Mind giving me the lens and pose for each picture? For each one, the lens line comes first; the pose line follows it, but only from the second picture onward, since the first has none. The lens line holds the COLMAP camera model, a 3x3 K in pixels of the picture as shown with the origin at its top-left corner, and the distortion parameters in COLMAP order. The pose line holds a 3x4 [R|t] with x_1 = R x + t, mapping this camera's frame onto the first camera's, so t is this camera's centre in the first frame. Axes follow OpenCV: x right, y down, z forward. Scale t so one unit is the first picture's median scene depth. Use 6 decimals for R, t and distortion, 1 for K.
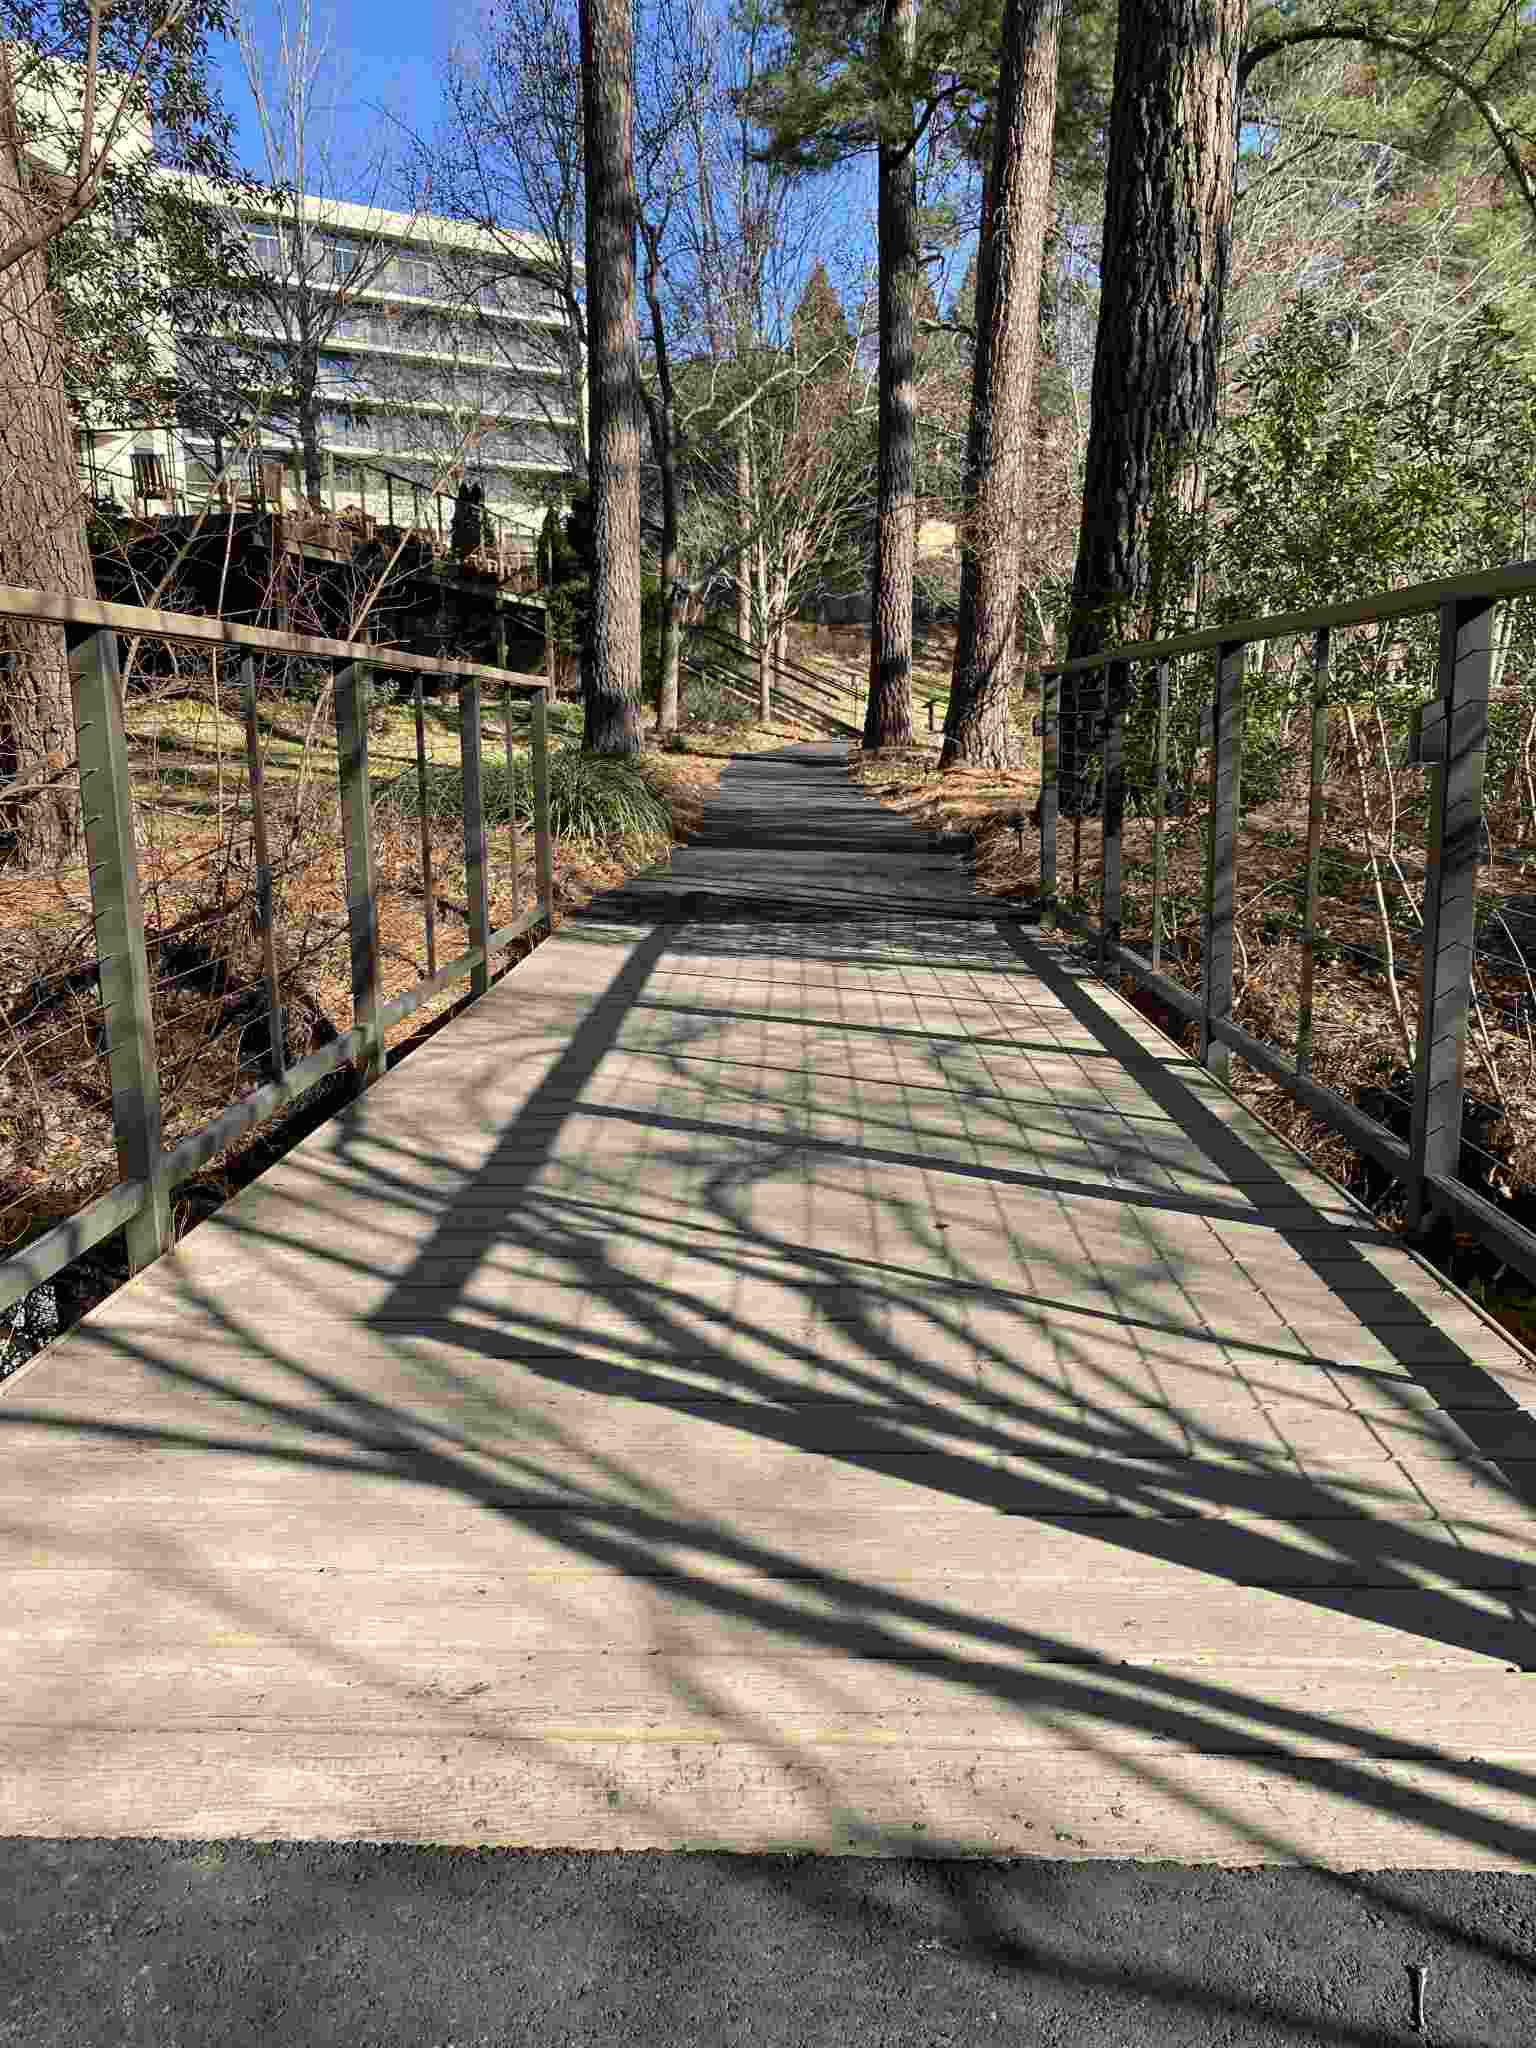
lens RADIAL K [[1566.7, 0, 771.7], [0, 1566.7, 987.6], [0, 0, 1]] dist [0.032701, -0.012998]
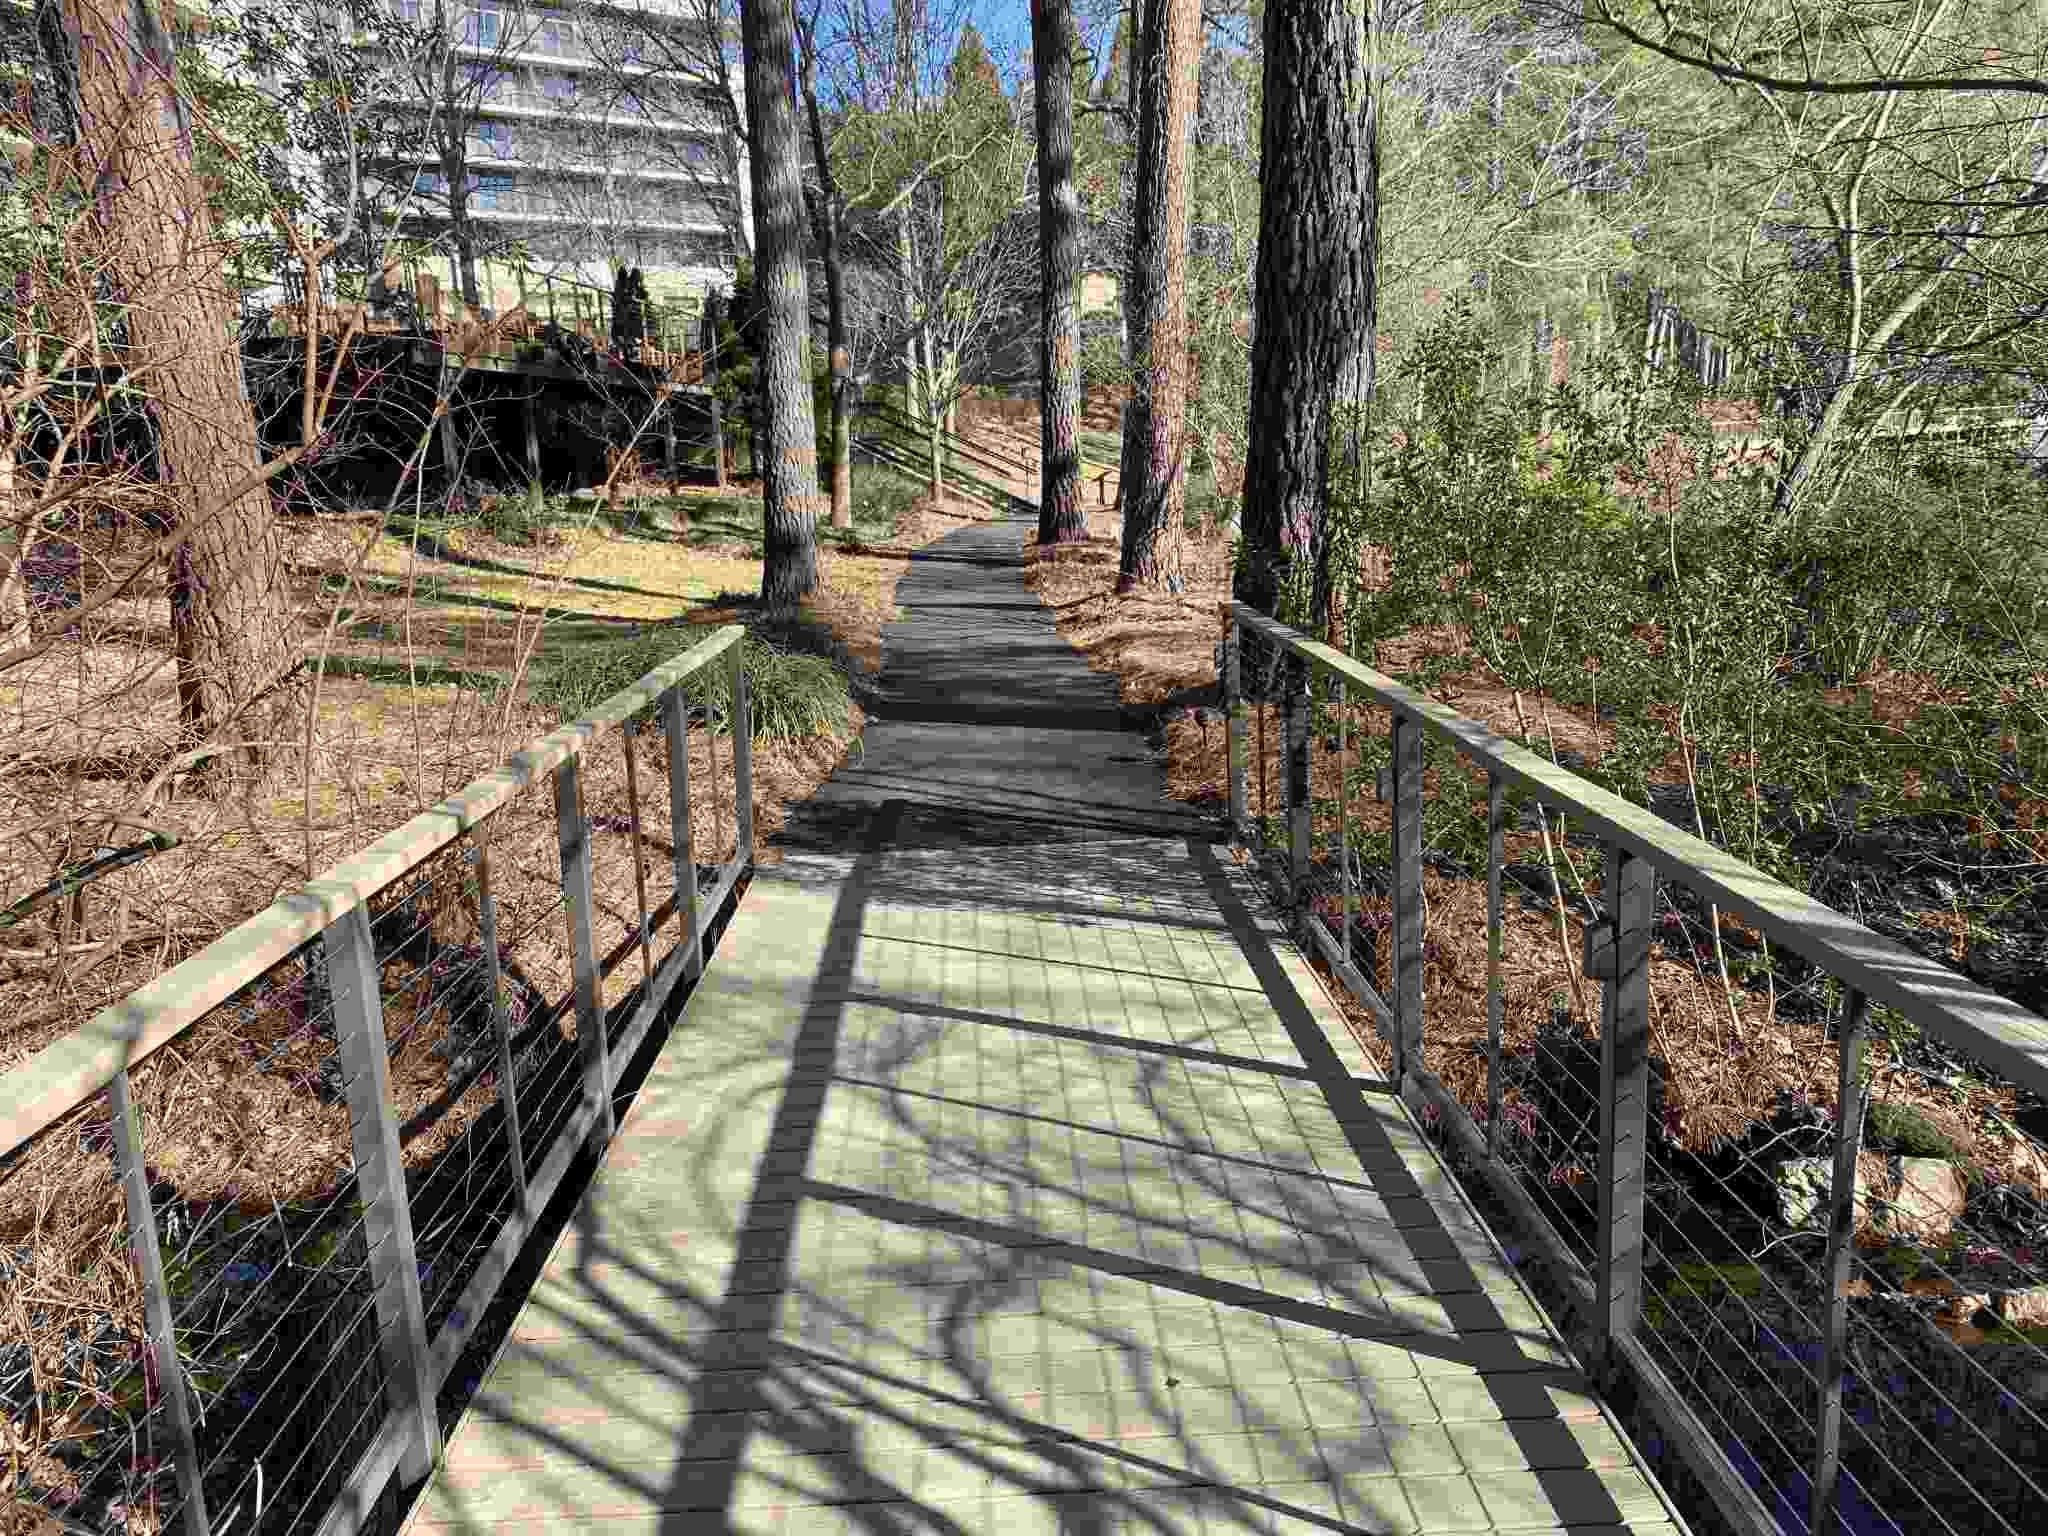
lens RADIAL K [[1555.2, 0, 1036.0], [0, 1555.2, 753.7], [0, 0, 1]] dist [0.048761, -0.046586]
pose [[0.997677, -0.042339, 0.053359, -0.007650], [0.041480, 0.998993, 0.017108, -0.104467], [-0.054030, -0.014855, 0.998429, -0.017907]]
